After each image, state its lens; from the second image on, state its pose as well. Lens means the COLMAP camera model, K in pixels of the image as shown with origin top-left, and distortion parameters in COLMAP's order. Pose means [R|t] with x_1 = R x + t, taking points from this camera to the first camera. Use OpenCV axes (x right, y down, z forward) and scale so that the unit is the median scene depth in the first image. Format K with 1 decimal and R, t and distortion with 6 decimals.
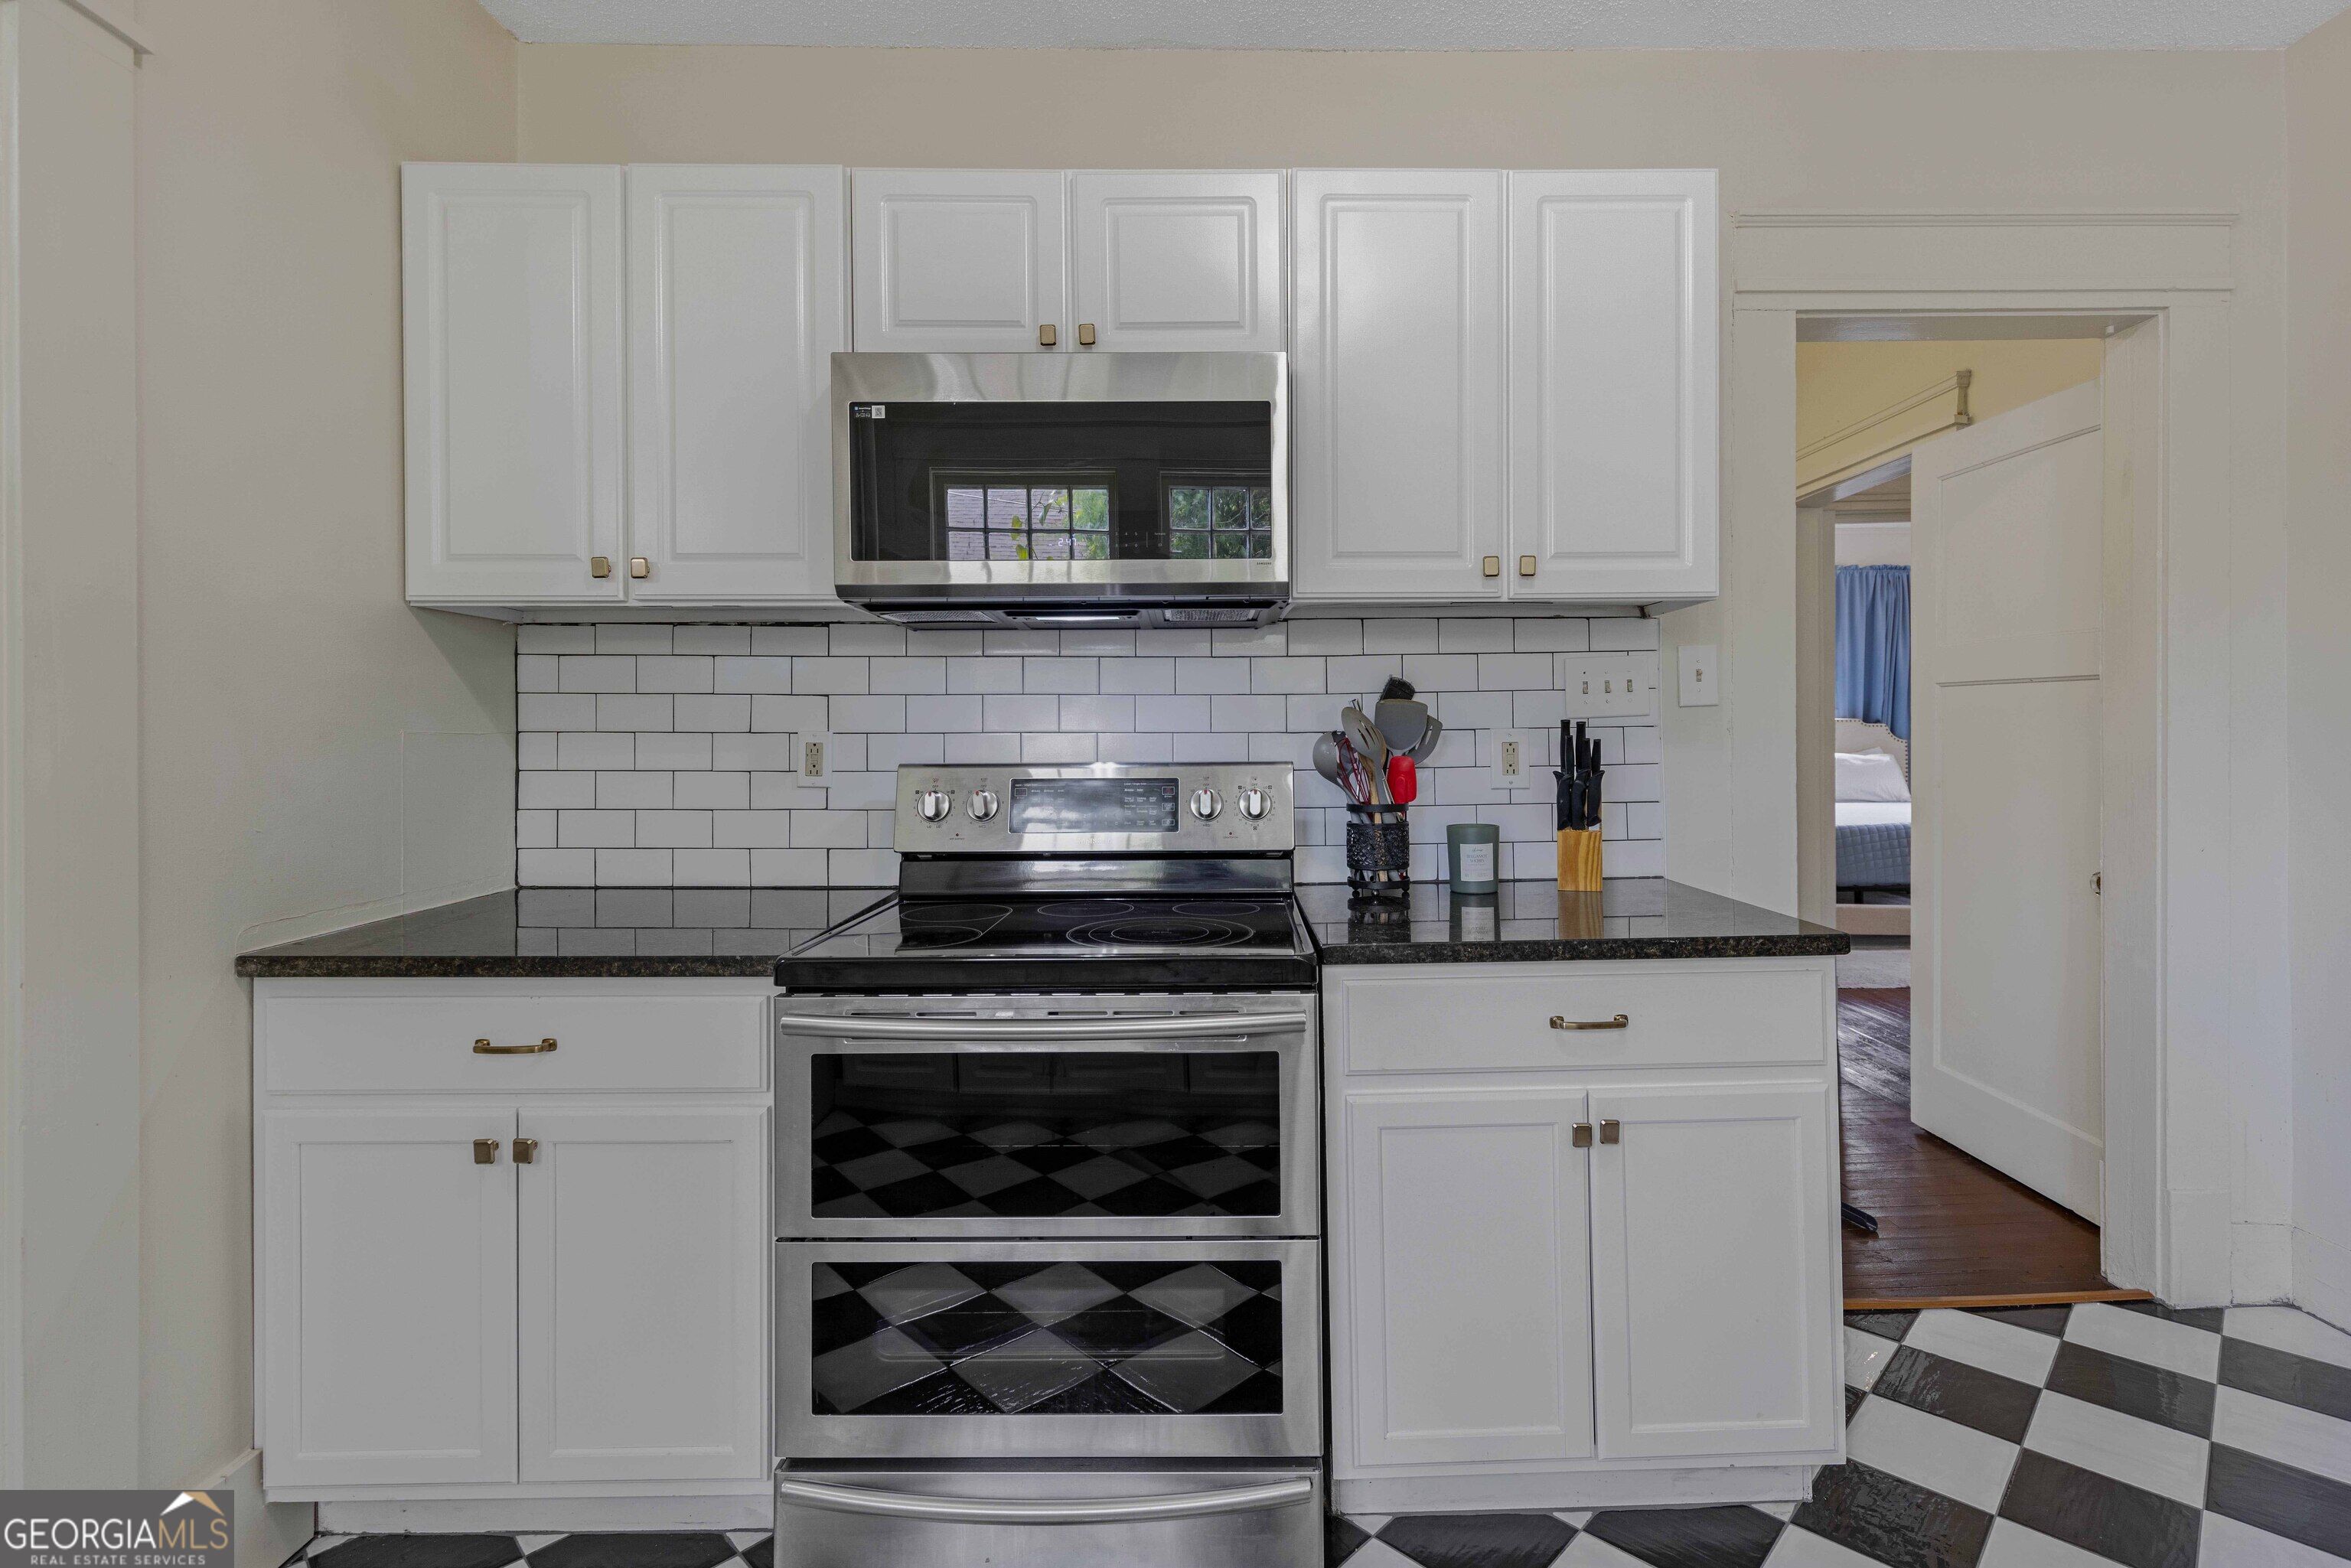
lens RADIAL K [[1091.2, 0, 1216.5], [0, 1091.2, 736.5], [0, 0, 1]] dist [0.005413, -0.000247]
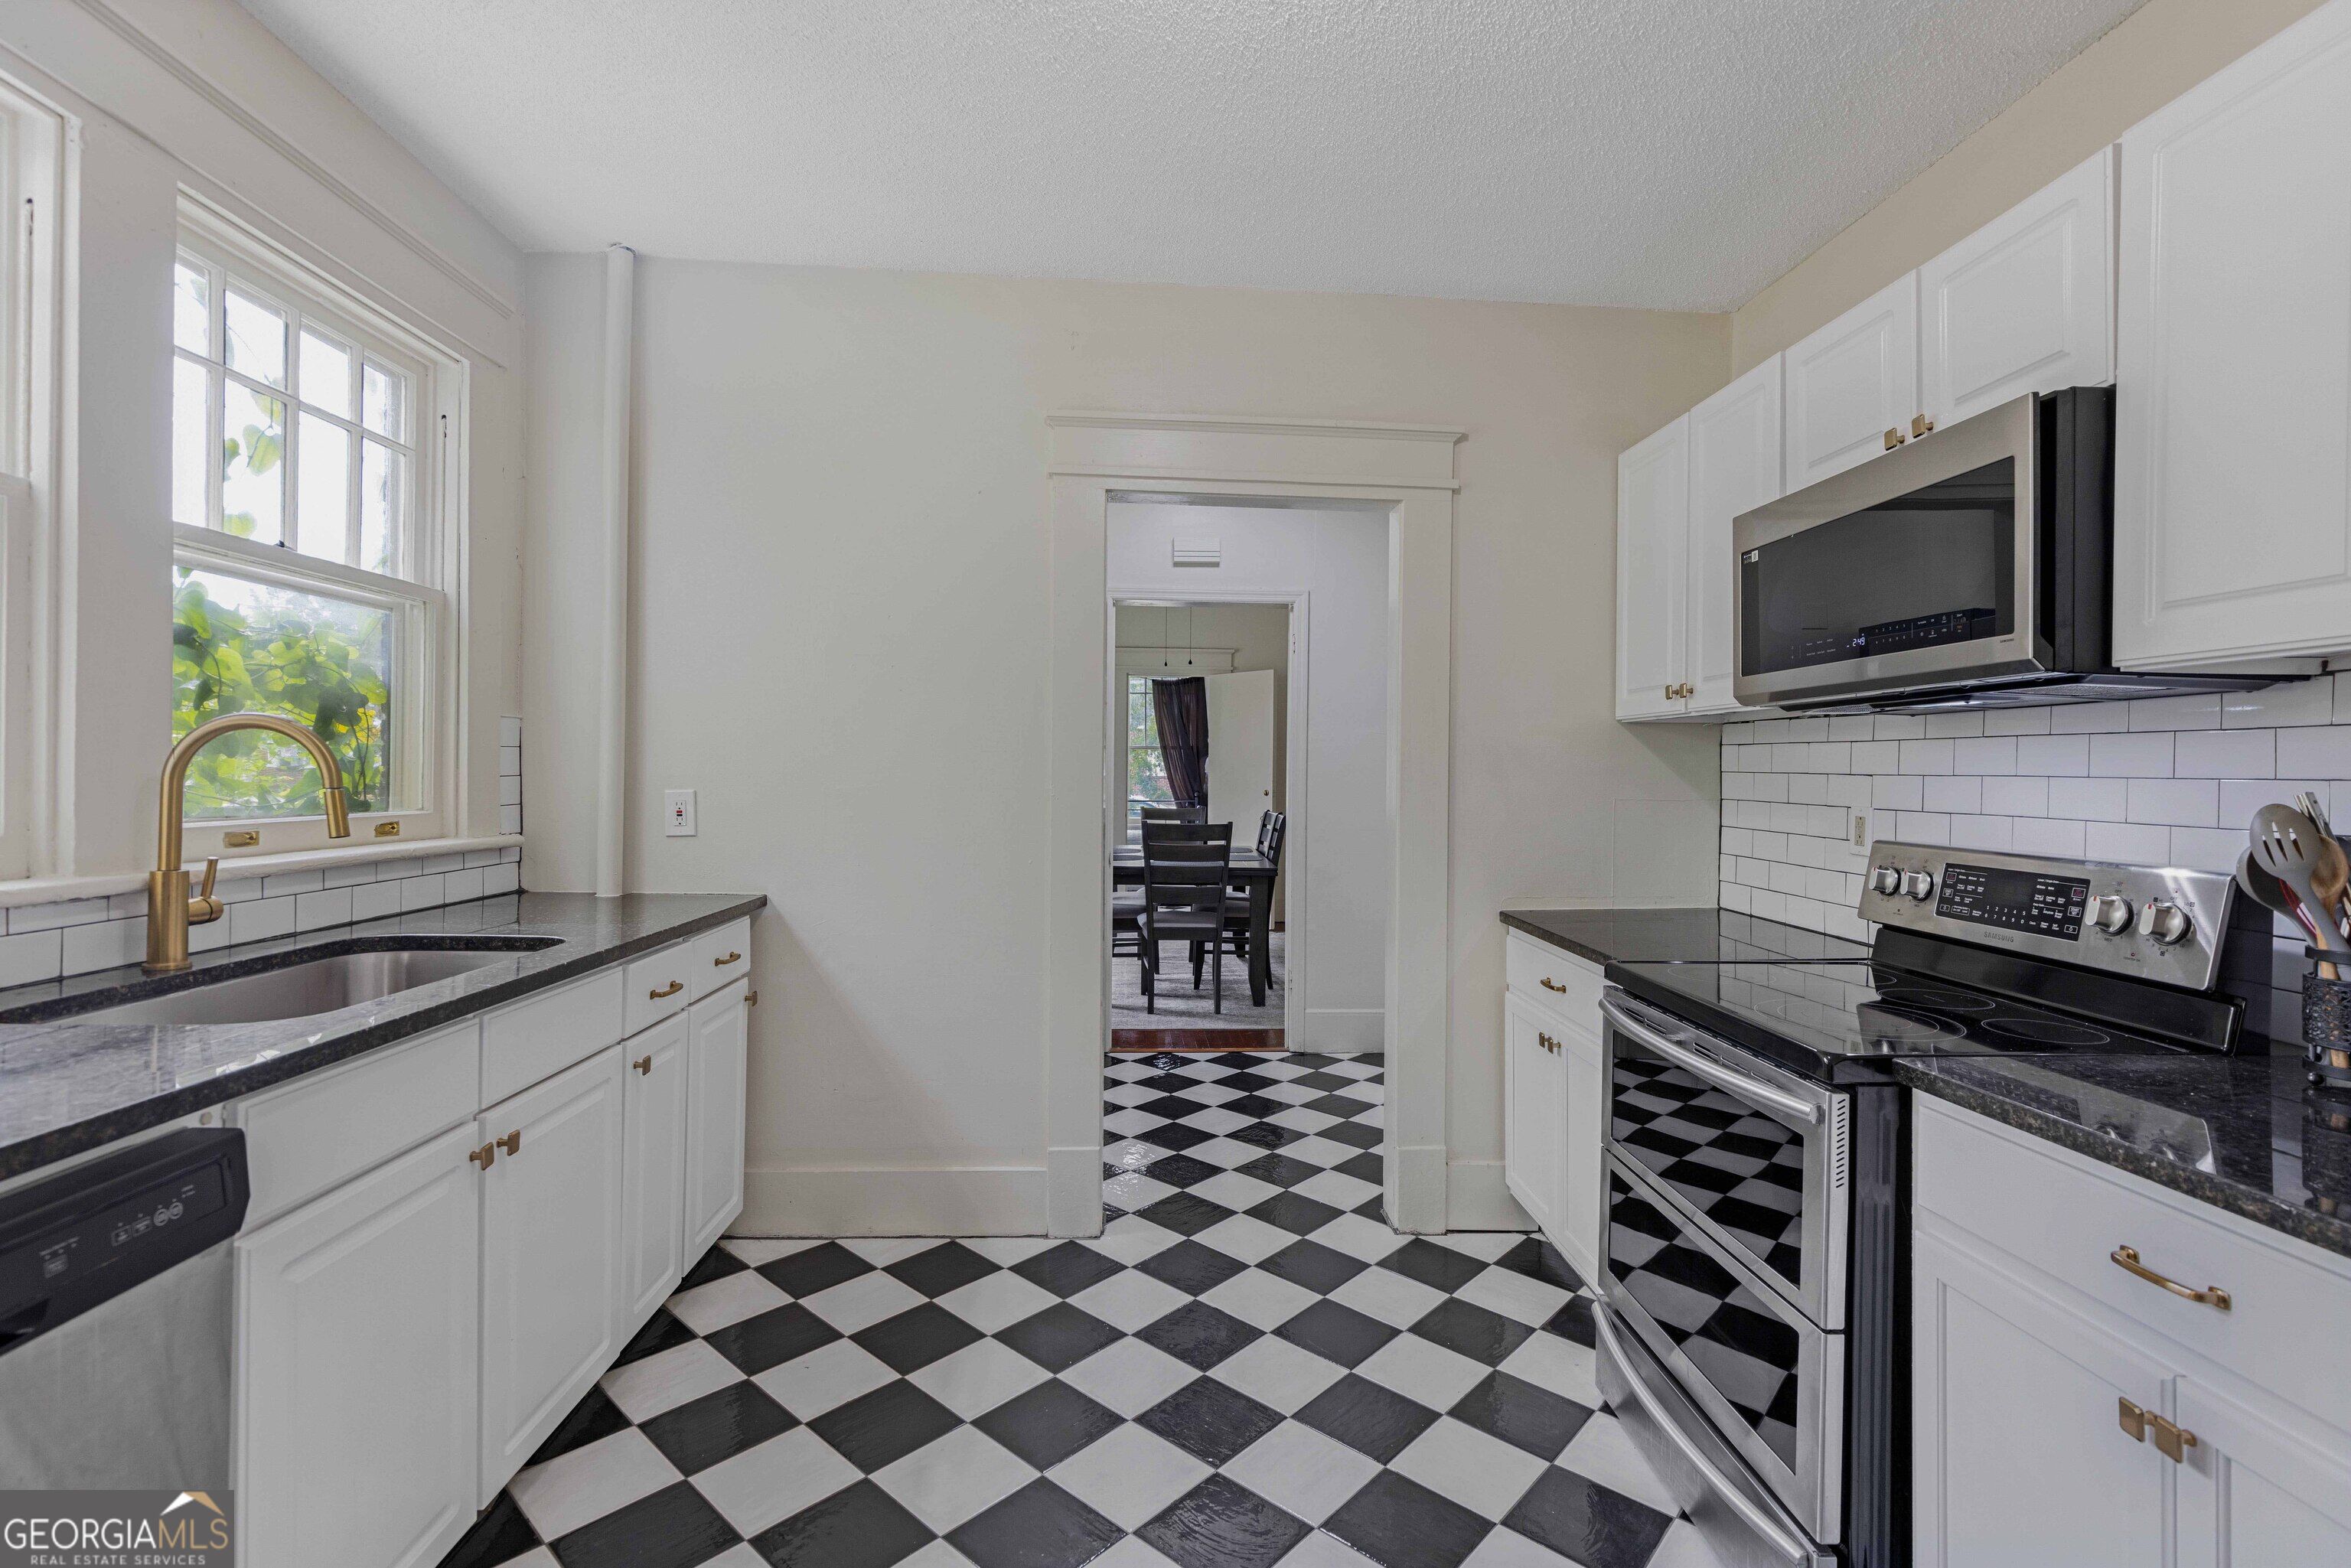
lens RADIAL K [[1041.2, 0, 1206.0], [0, 1041.2, 782.8], [0, 0, 1]] dist [0.002149, -0.000003]
pose [[0.065316, 0.015580, -0.997743, 0.789753], [-0.008231, 0.999852, 0.015074, -0.047526], [0.997831, 0.007228, 0.065434, 0.279341]]
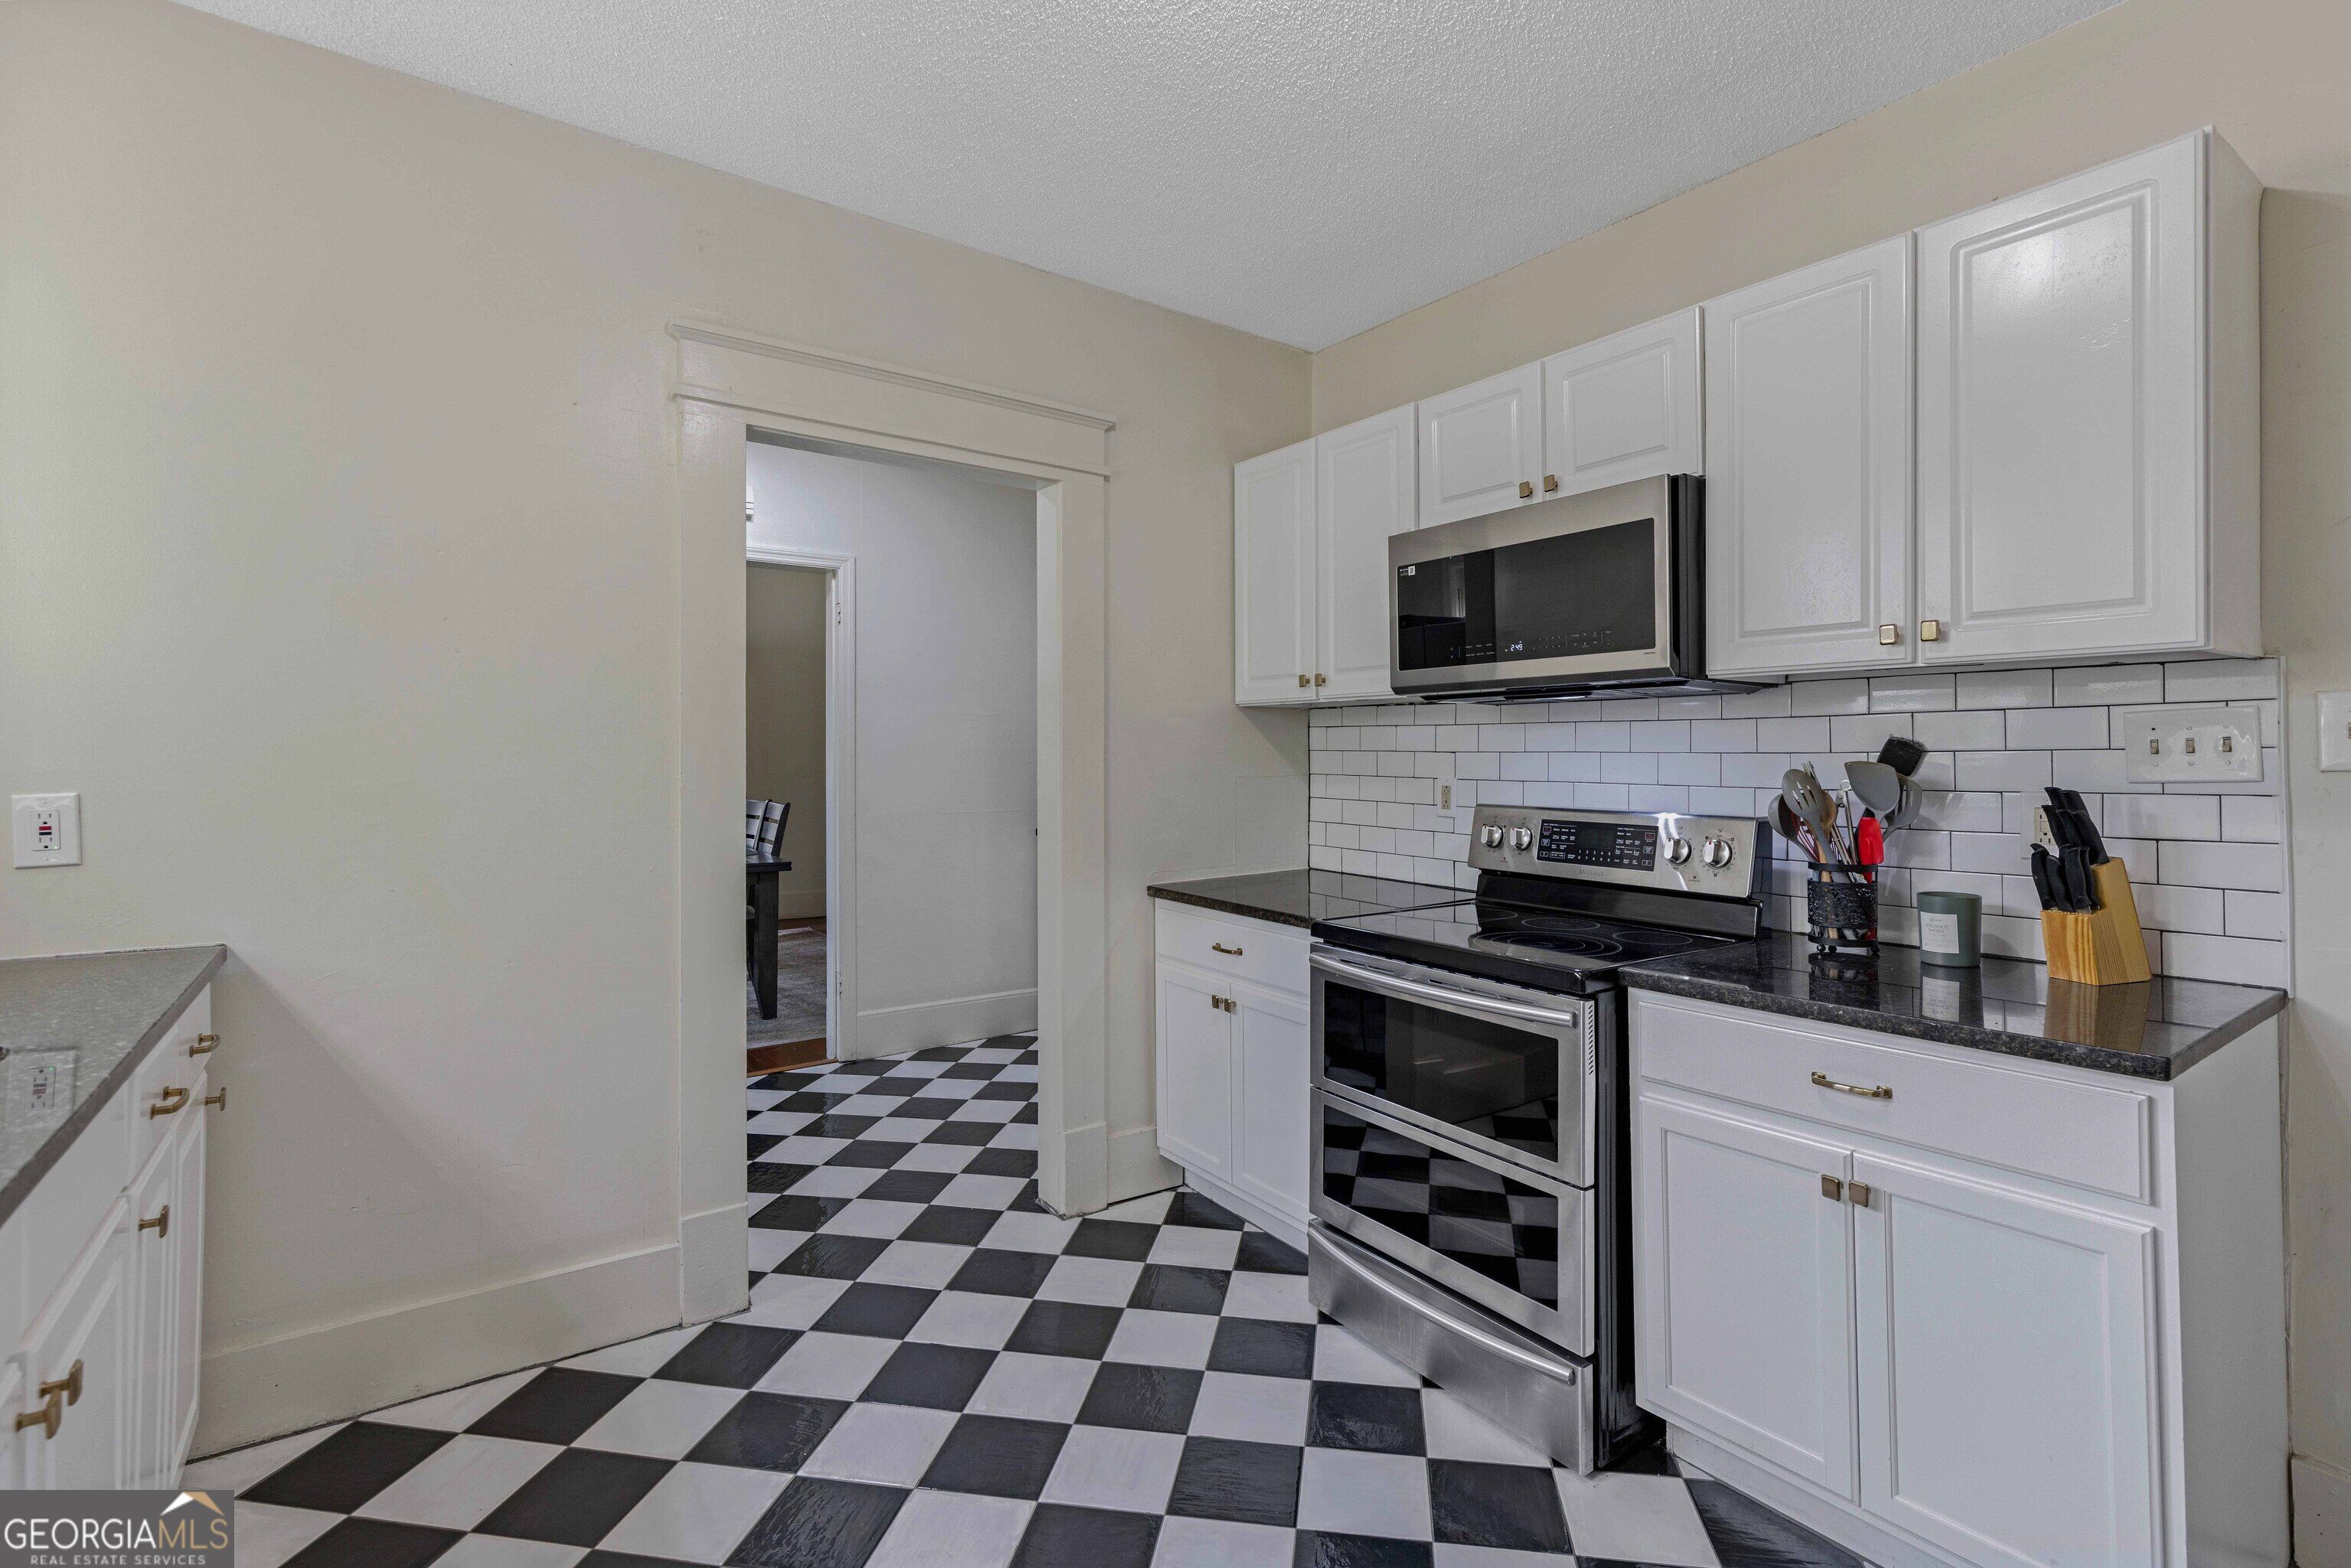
lens RADIAL K [[1066.6, 0, 1197.8], [0, 1066.6, 755.4], [0, 0, 1]] dist [0.009144, -0.000326]
pose [[0.583021, 0.005131, -0.812441, 0.664174], [0.000045, 0.999980, 0.006348, -0.049737], [0.812457, -0.003738, 0.583009, -0.085327]]
